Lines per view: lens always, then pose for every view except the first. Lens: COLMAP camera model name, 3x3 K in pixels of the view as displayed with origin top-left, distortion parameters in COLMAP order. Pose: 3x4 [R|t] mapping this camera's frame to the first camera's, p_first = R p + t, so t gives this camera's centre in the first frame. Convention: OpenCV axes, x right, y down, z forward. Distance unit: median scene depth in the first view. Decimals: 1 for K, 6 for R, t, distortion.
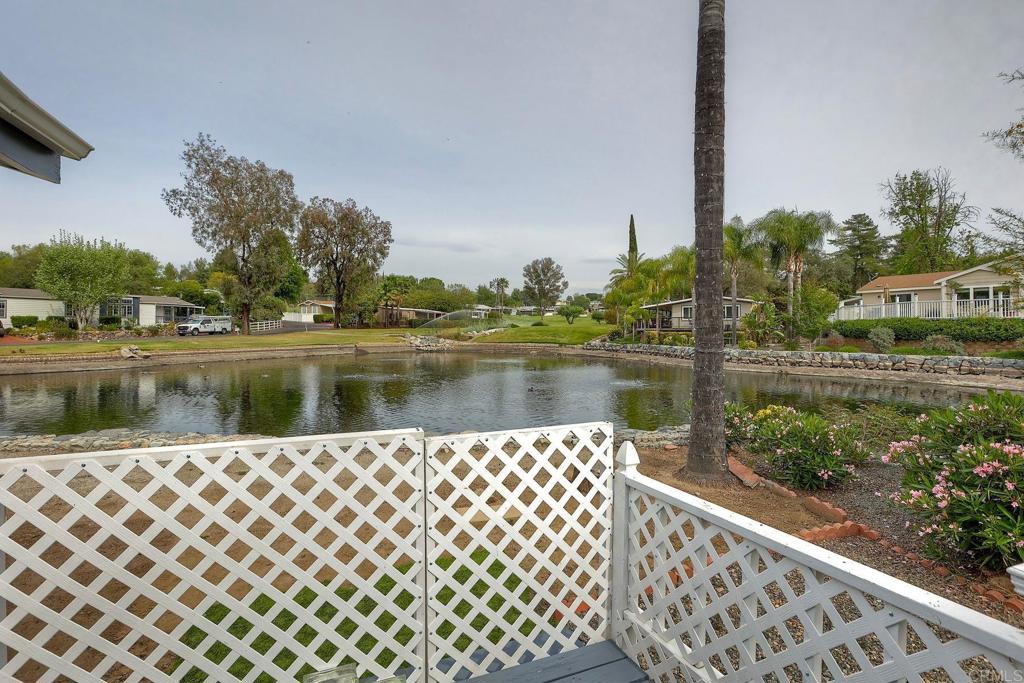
lens RADIAL K [[486.7, 0, 496.2], [0, 486.7, 326.1], [0, 0, 1]] dist [-0.063614, 0.031935]
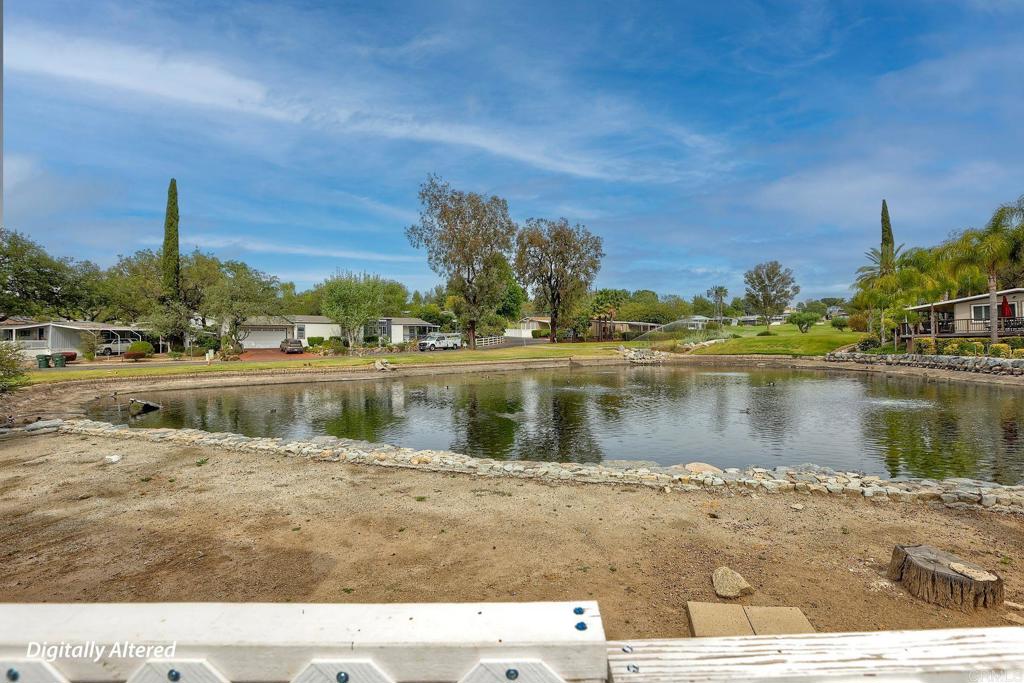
lens RADIAL K [[476.2, 0, 516.3], [0, 476.2, 339.1], [0, 0, 1]] dist [-0.064853, 0.029535]
pose [[0.921442, -0.021135, -0.387940, -0.003590], [0.020339, 0.999774, -0.006156, 0.002491], [0.387982, -0.002218, 0.921664, 0.025493]]
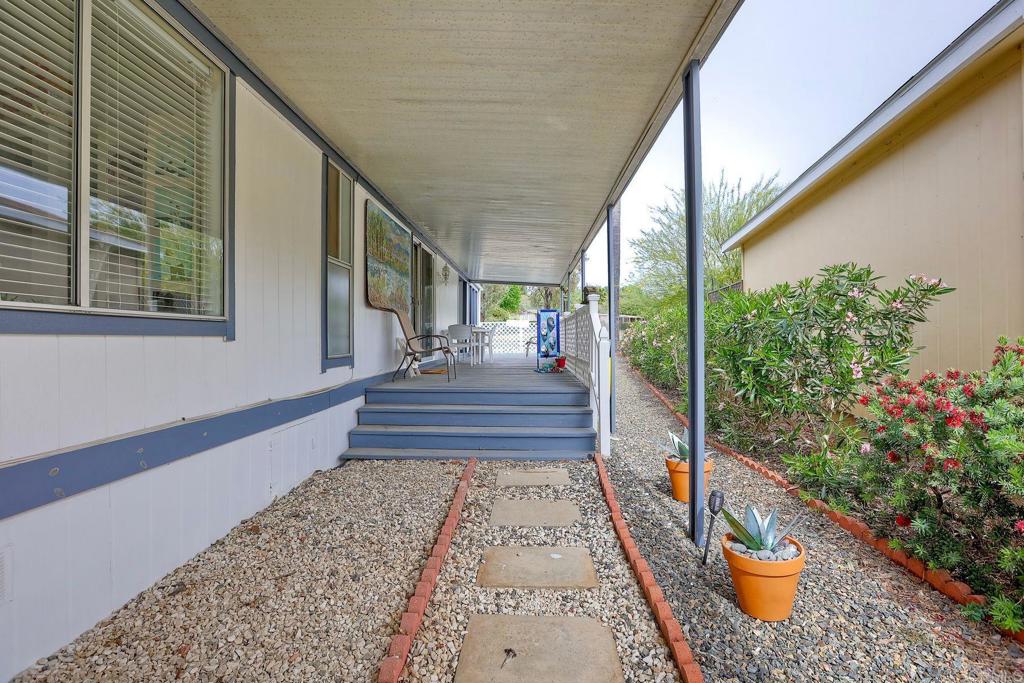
lens RADIAL K [[476.2, 0, 516.3], [0, 476.2, 339.1], [0, 0, 1]] dist [-0.064853, 0.029535]
pose [[0.922963, -0.008724, -0.384789, 0.104938], [0.013859, 0.999848, 0.010573, 0.015378], [0.384638, -0.015091, 0.922944, -0.241502]]
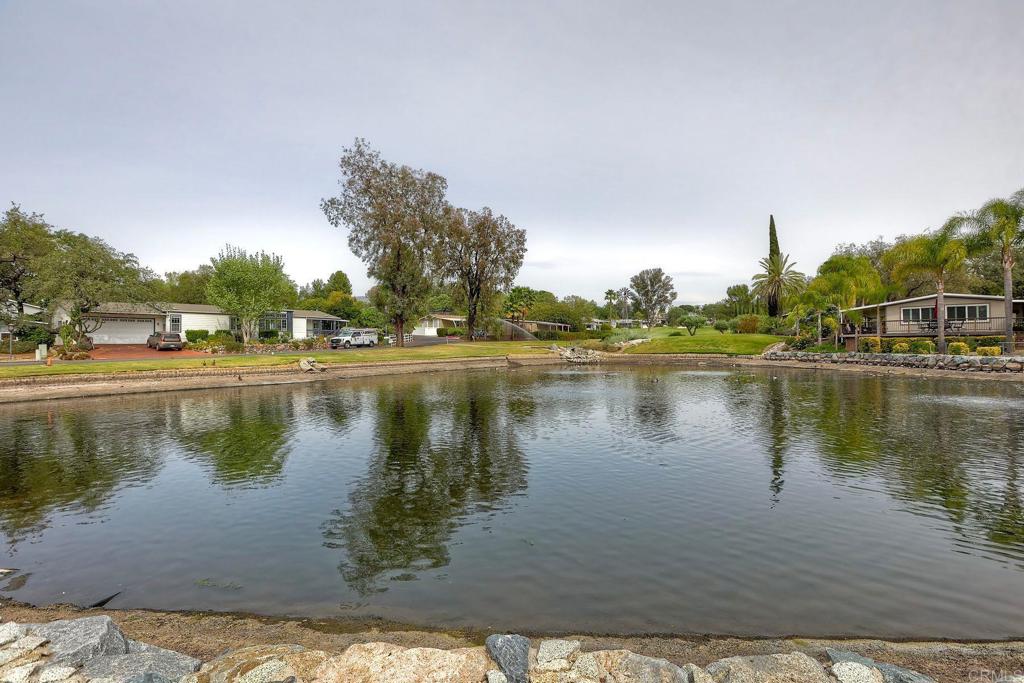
lens RADIAL K [[476.2, 0, 516.3], [0, 476.2, 339.1], [0, 0, 1]] dist [-0.064853, 0.029535]
pose [[0.989601, -0.011688, -0.143363, -0.131080], [0.011278, 0.999930, -0.003677, 0.007029], [0.143395, 0.002022, 0.989663, 0.077939]]
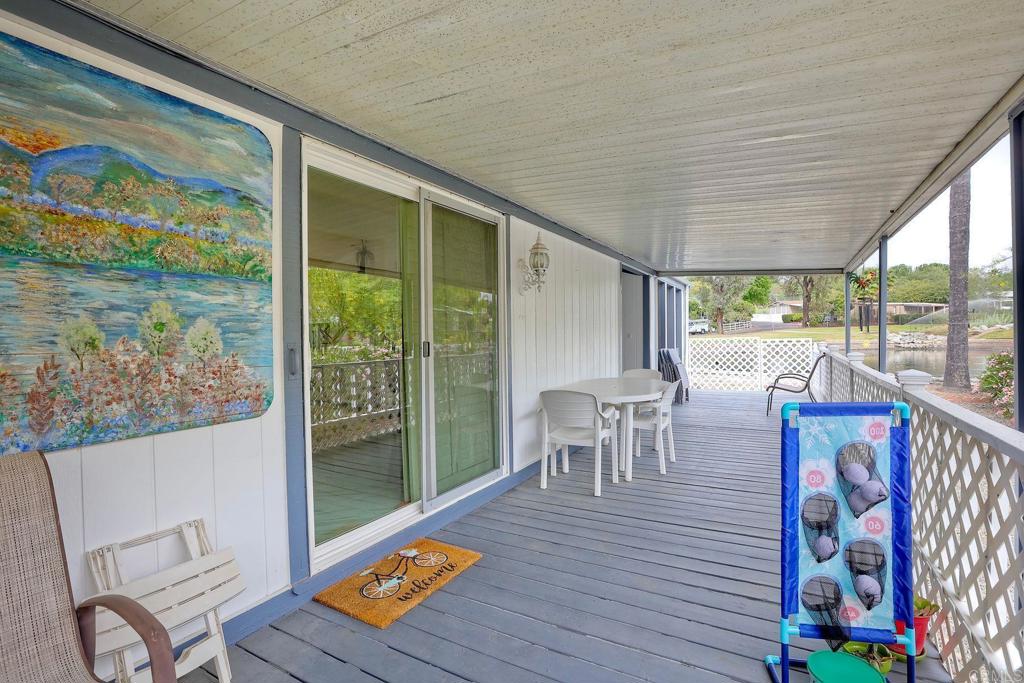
lens RADIAL K [[476.2, 0, 516.3], [0, 476.2, 339.1], [0, 0, 1]] dist [-0.064853, 0.029535]
pose [[0.631454, -0.008312, -0.775369, 0.067691], [0.026958, 0.999573, 0.011239, 0.003442], [0.774944, -0.027999, 0.631409, -0.137163]]
